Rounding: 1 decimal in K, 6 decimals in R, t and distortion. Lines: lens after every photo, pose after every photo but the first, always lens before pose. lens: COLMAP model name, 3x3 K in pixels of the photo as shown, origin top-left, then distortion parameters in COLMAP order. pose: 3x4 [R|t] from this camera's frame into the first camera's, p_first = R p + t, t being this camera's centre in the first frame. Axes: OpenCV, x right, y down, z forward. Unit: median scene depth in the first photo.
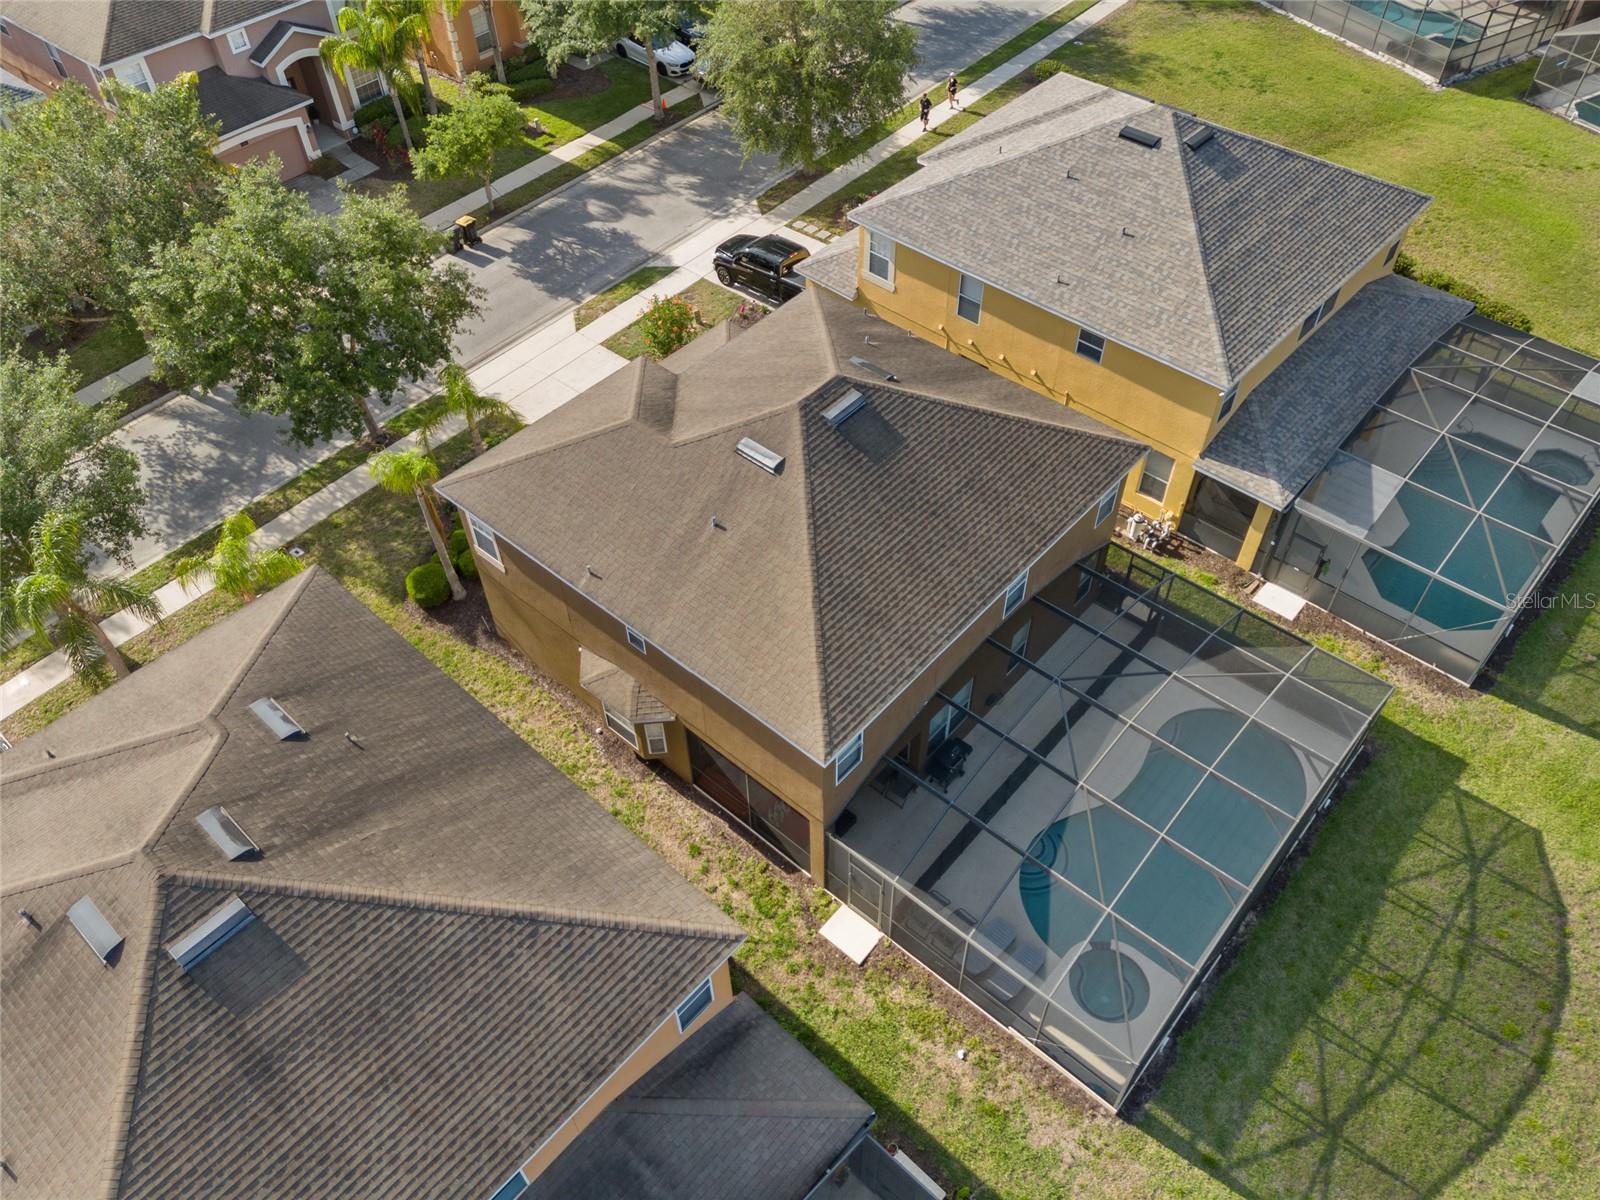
lens RADIAL K [[1169.4, 0, 804.3], [0, 1169.4, 599.5], [0, 0, 1]] dist [0.077039, -0.065462]
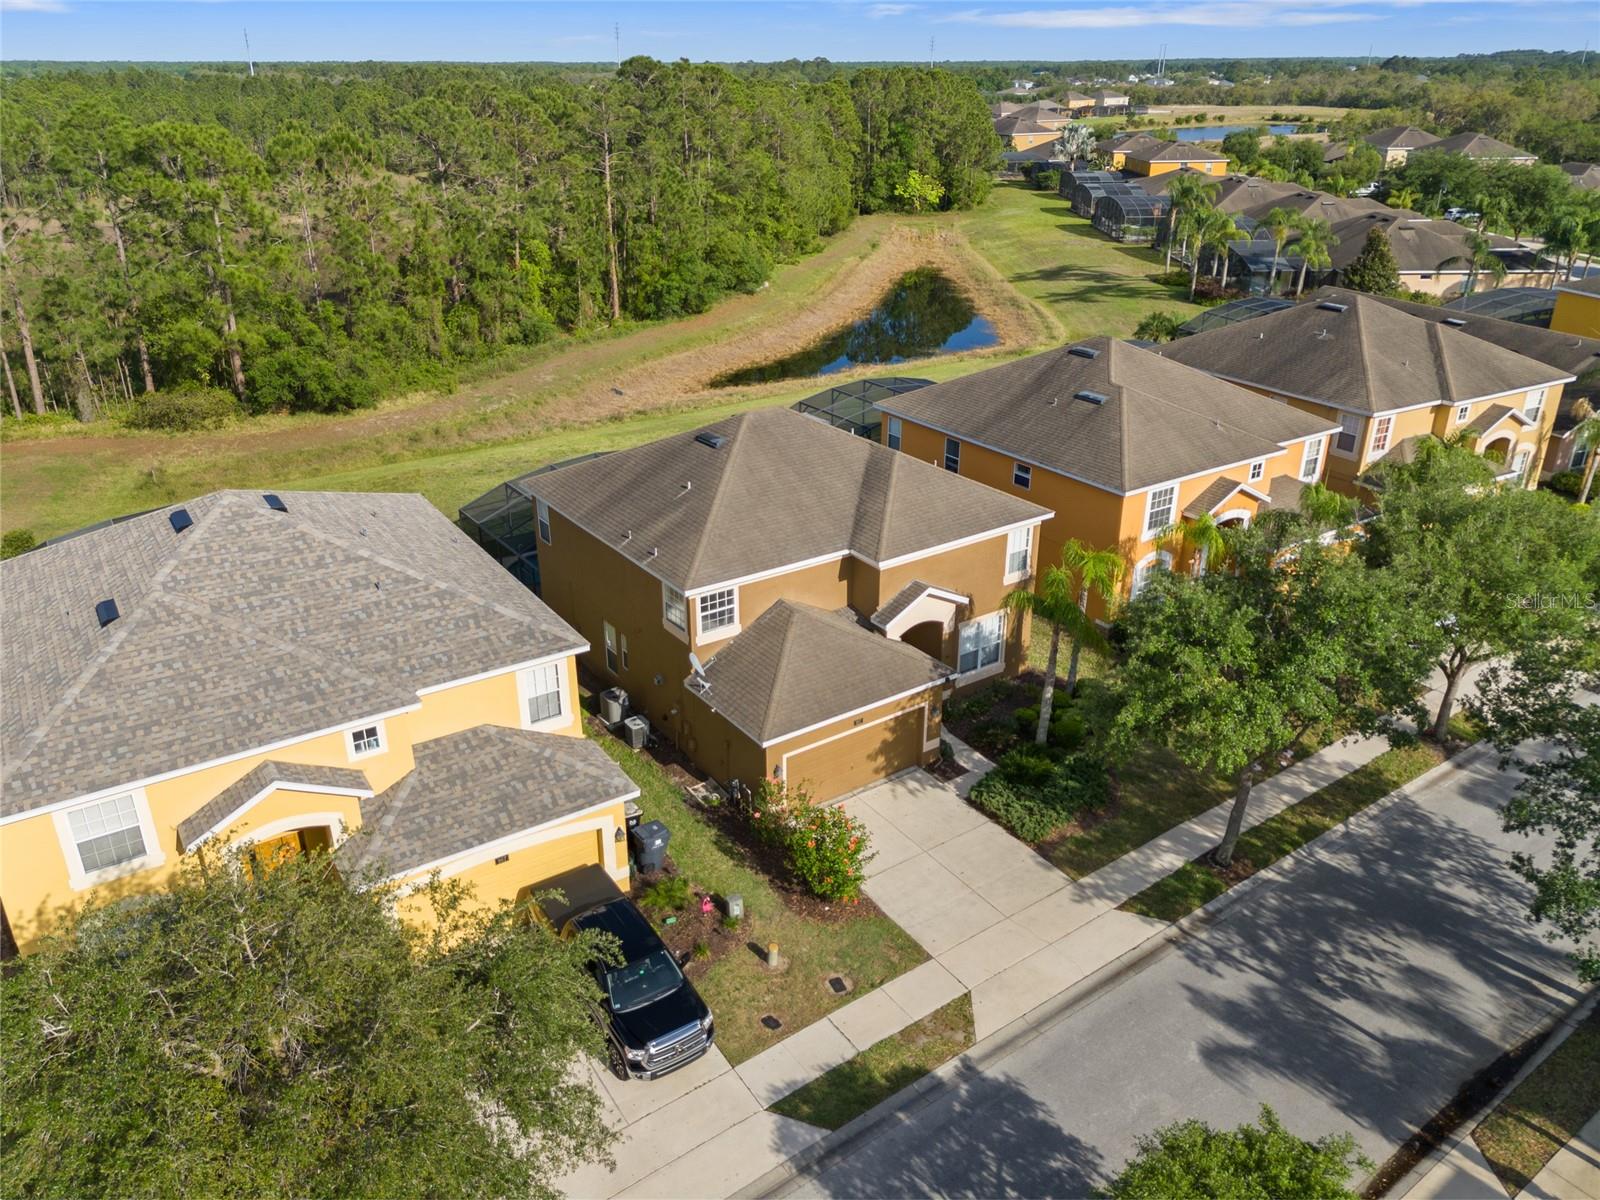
lens RADIAL K [[1158.1, 0, 800.0], [0, 1158.1, 600.0], [0, 0, 1]] dist [0.150639, -0.238873]
pose [[-0.970275, -0.087836, 0.225502, -0.360653], [0.187571, 0.315835, 0.930089, -1.374456], [-0.152917, 0.944740, -0.289972, 1.581377]]
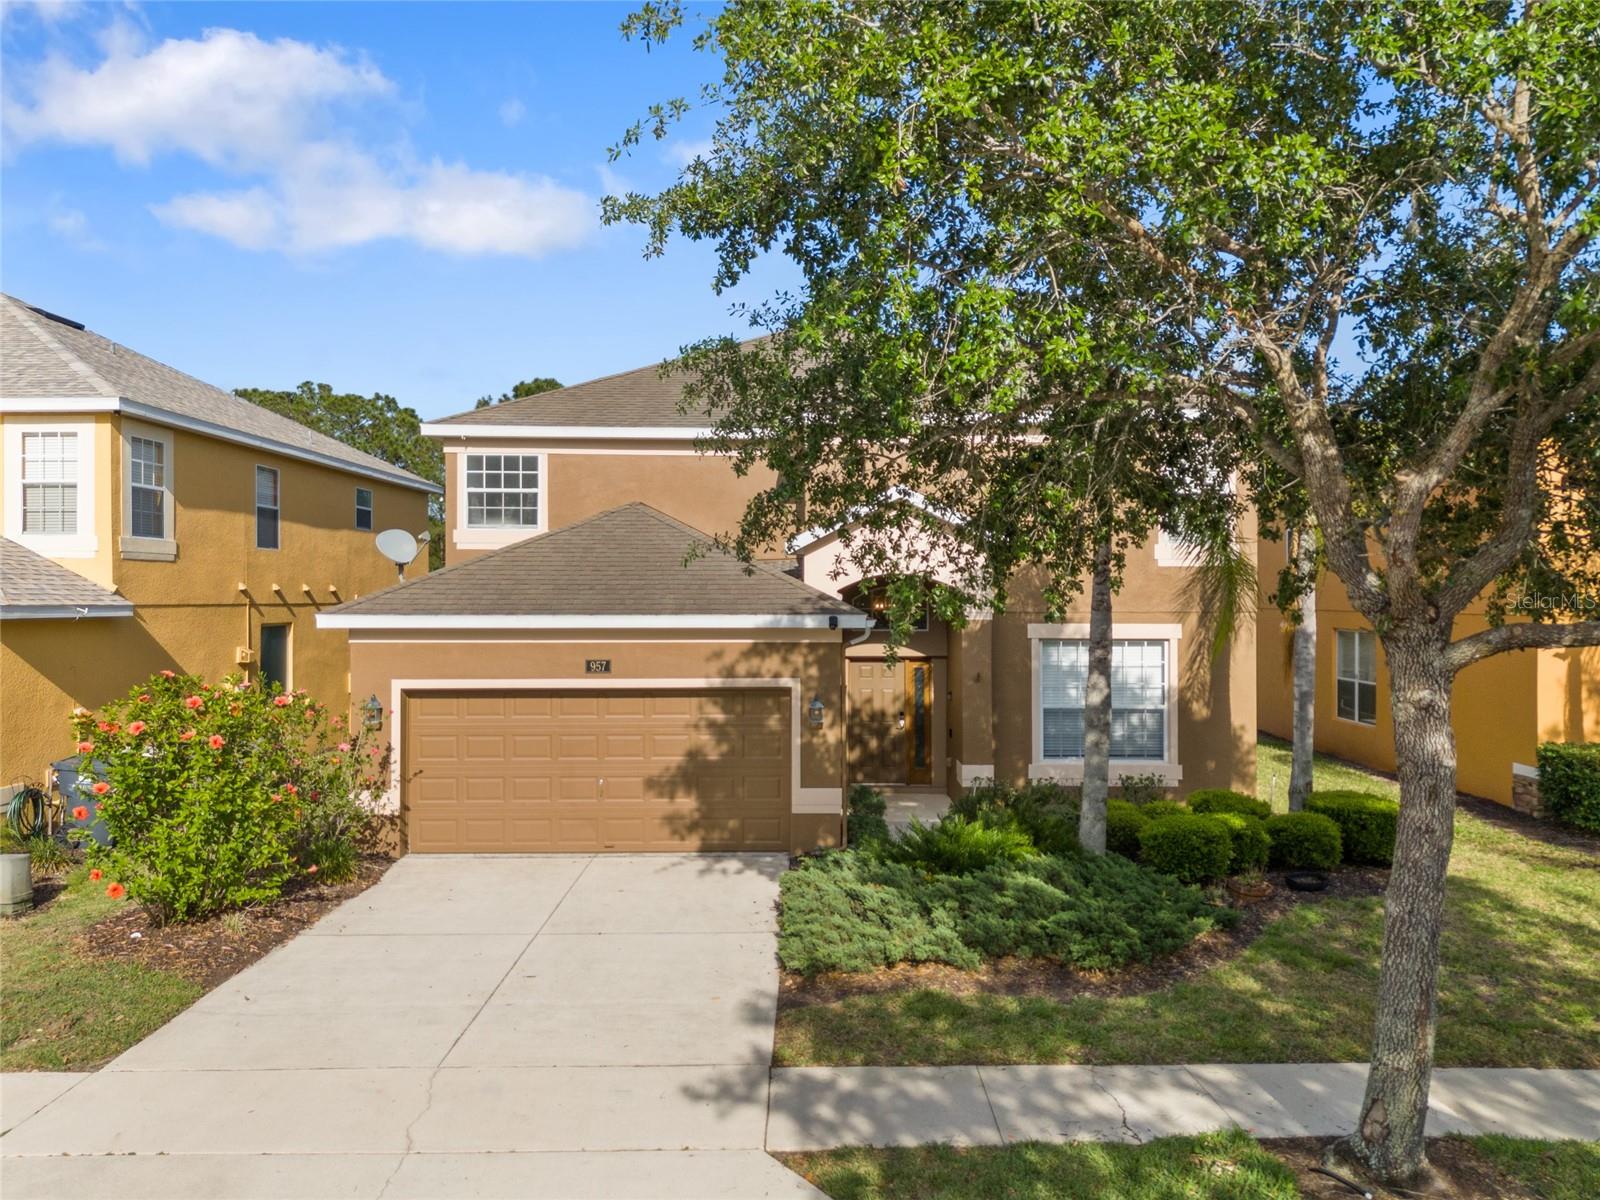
lens RADIAL K [[1169.4, 0, 804.3], [0, 1169.4, 599.5], [0, 0, 1]] dist [0.077039, -0.065462]
pose [[-0.655261, 0.012149, 0.755305, -0.629302], [0.566364, 0.669536, 0.480576, -0.463525], [-0.499866, 0.742680, -0.445601, 1.518141]]
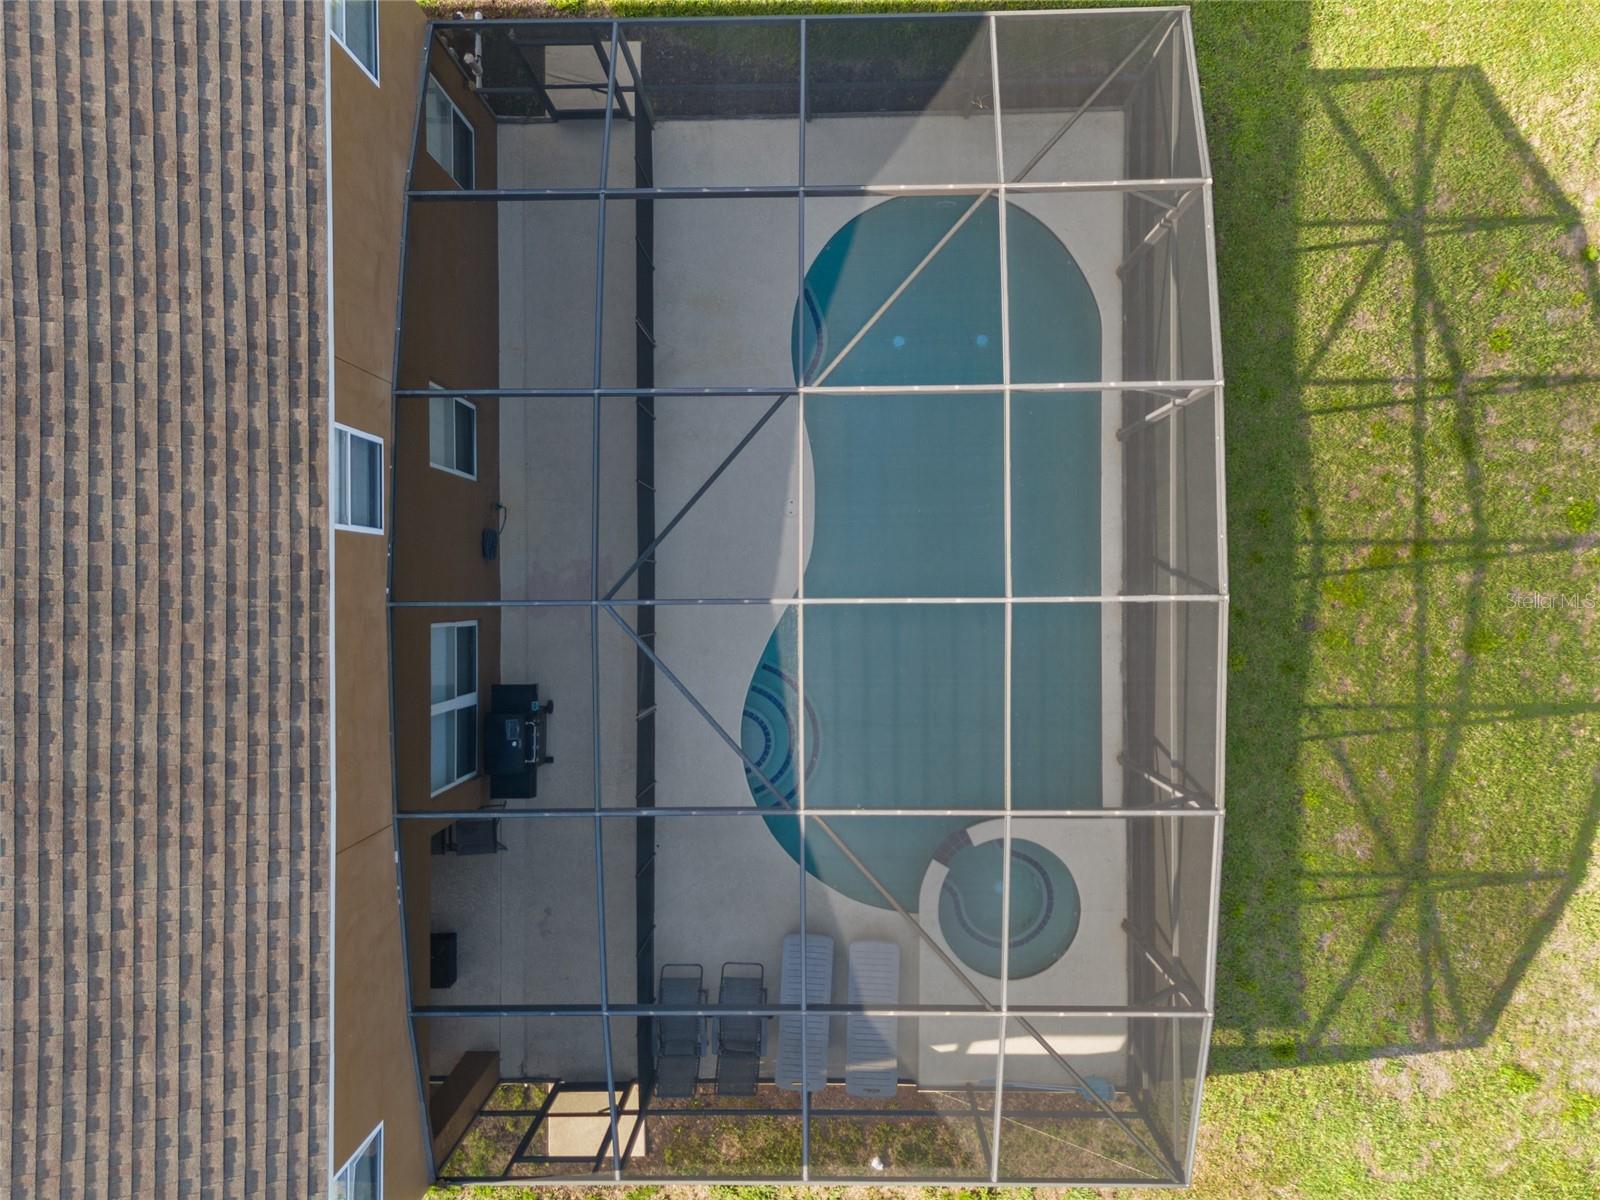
lens RADIAL K [[1169.4, 0, 804.3], [0, 1169.4, 599.5], [0, 0, 1]] dist [0.077039, -0.065462]
pose [[0.751919, -0.659223, -0.006525, 0.268122], [0.497457, 0.560856, 0.661799, -0.162072], [-0.432613, -0.500865, 0.749653, 0.658405]]
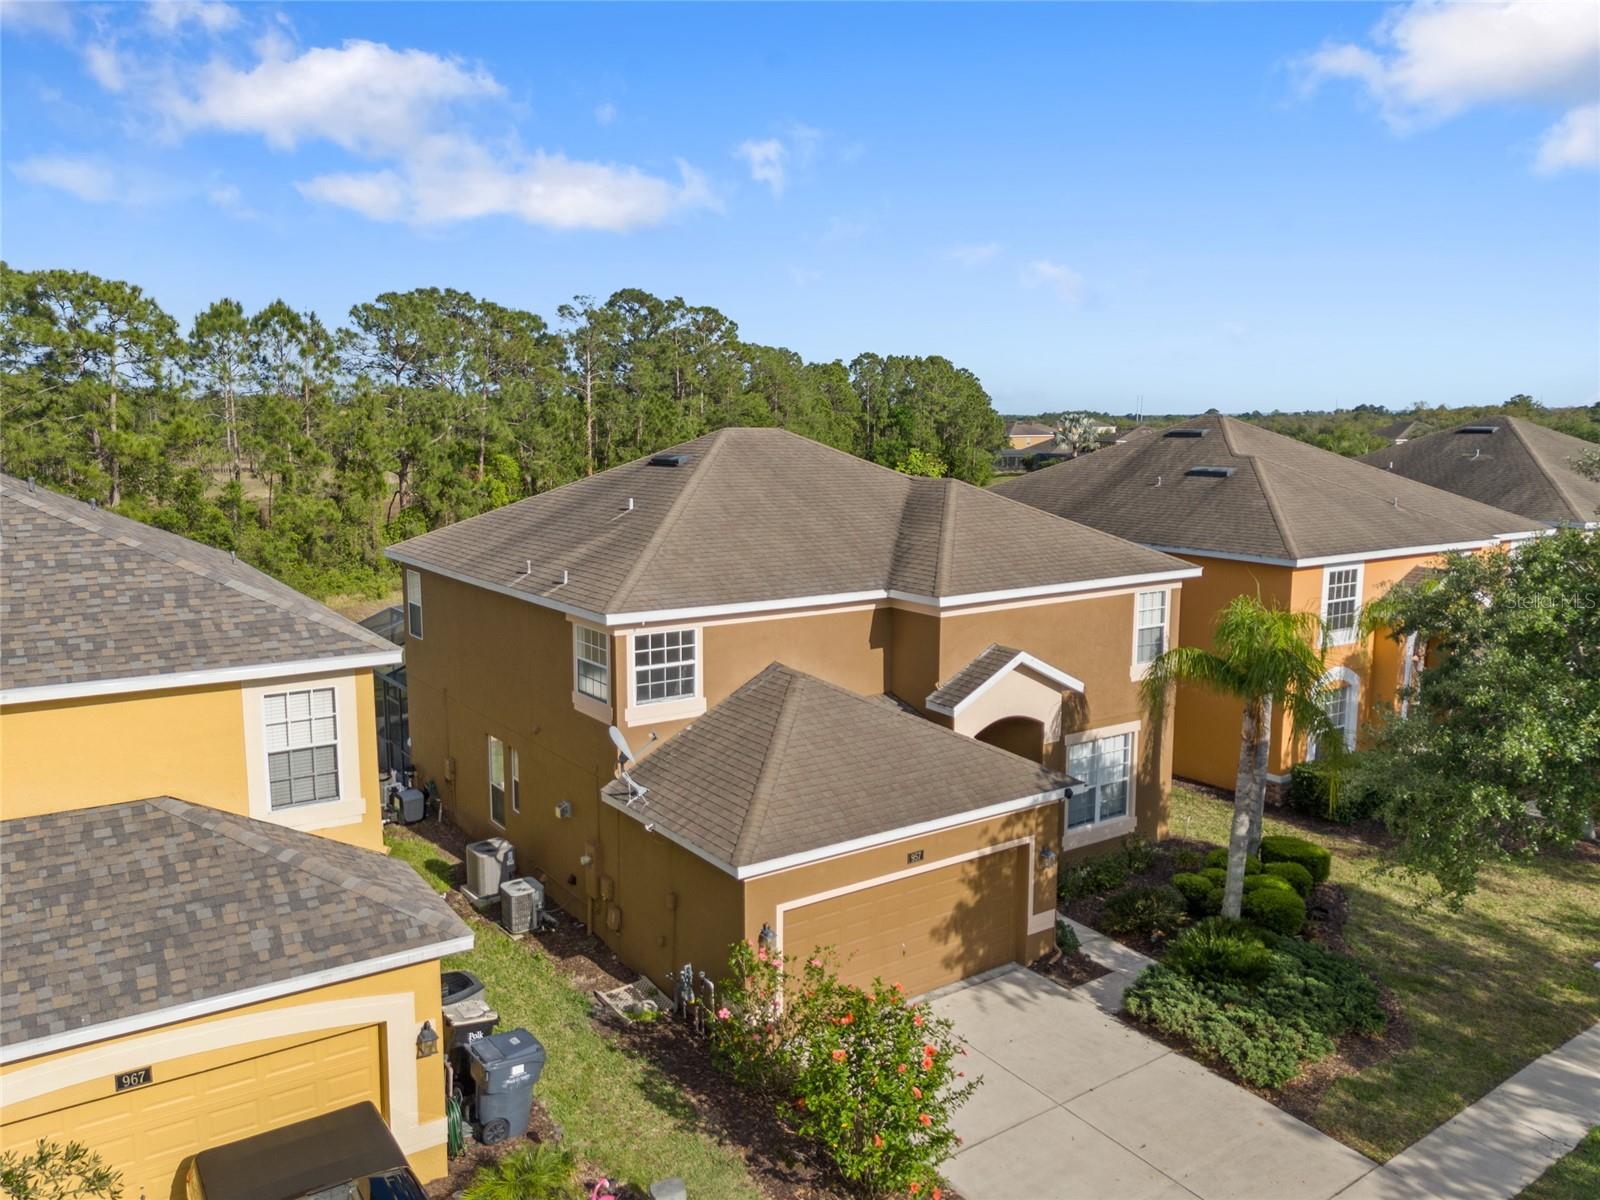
lens RADIAL K [[1201.3, 0, 802.6], [0, 1201.3, 603.9], [0, 0, 1]] dist [0.080723, -0.074478]
pose [[-0.971472, -0.025926, 0.235731, -0.257449], [0.181972, 0.555927, 0.811068, -0.864477], [-0.152077, 0.830826, -0.535350, 1.598298]]
